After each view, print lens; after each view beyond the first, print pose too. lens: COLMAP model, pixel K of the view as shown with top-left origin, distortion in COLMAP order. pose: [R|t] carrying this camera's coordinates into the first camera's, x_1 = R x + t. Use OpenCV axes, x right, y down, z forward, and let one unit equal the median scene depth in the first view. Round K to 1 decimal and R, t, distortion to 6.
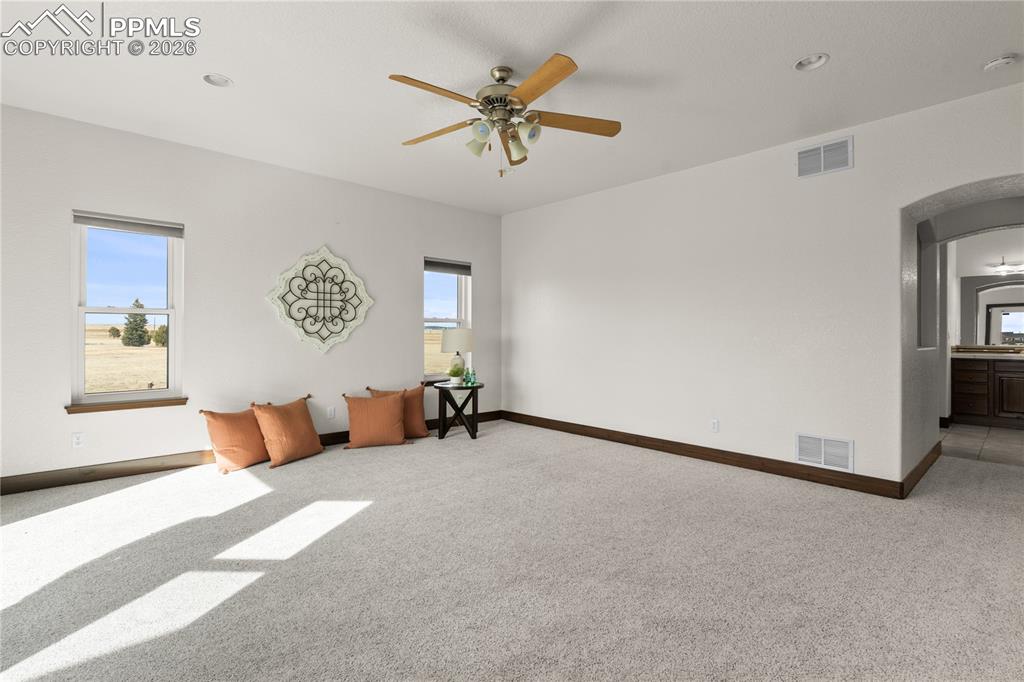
lens RADIAL K [[488.9, 0, 510.4], [0, 488.9, 332.3], [0, 0, 1]] dist [-0.005343, 0.000203]
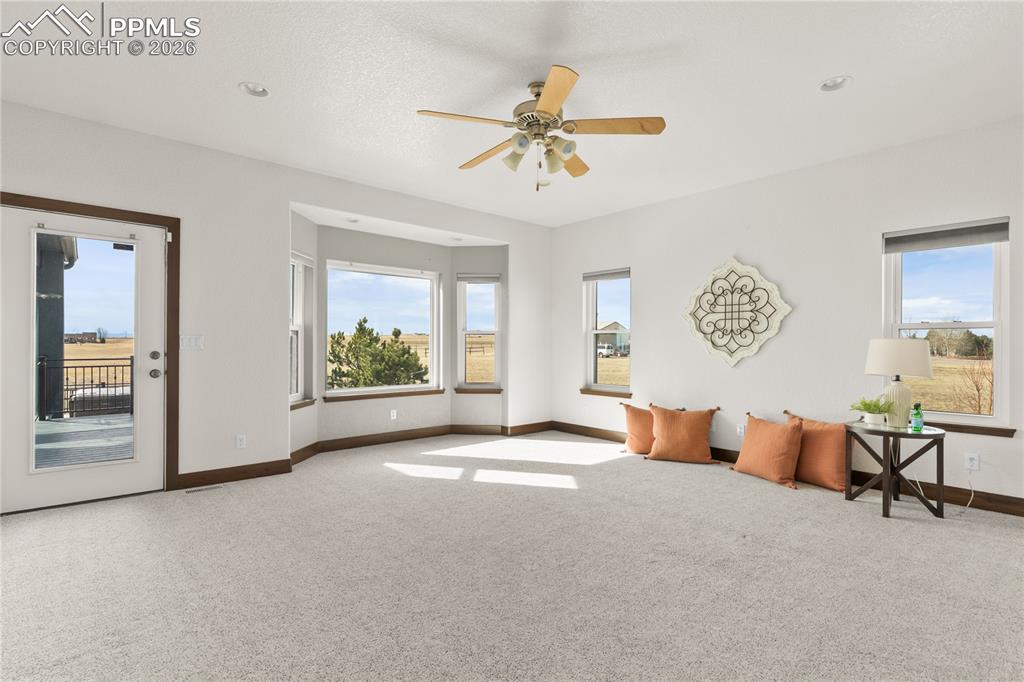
lens RADIAL K [[488.9, 0, 512.1], [0, 488.9, 348.9], [0, 0, 1]] dist [-0.005343, 0.000203]
pose [[-0.027501, -0.000116, -0.999622, 0.599965], [-0.004266, 0.999991, 0.000002, 0.008781], [0.999613, 0.004264, -0.027501, 0.589832]]
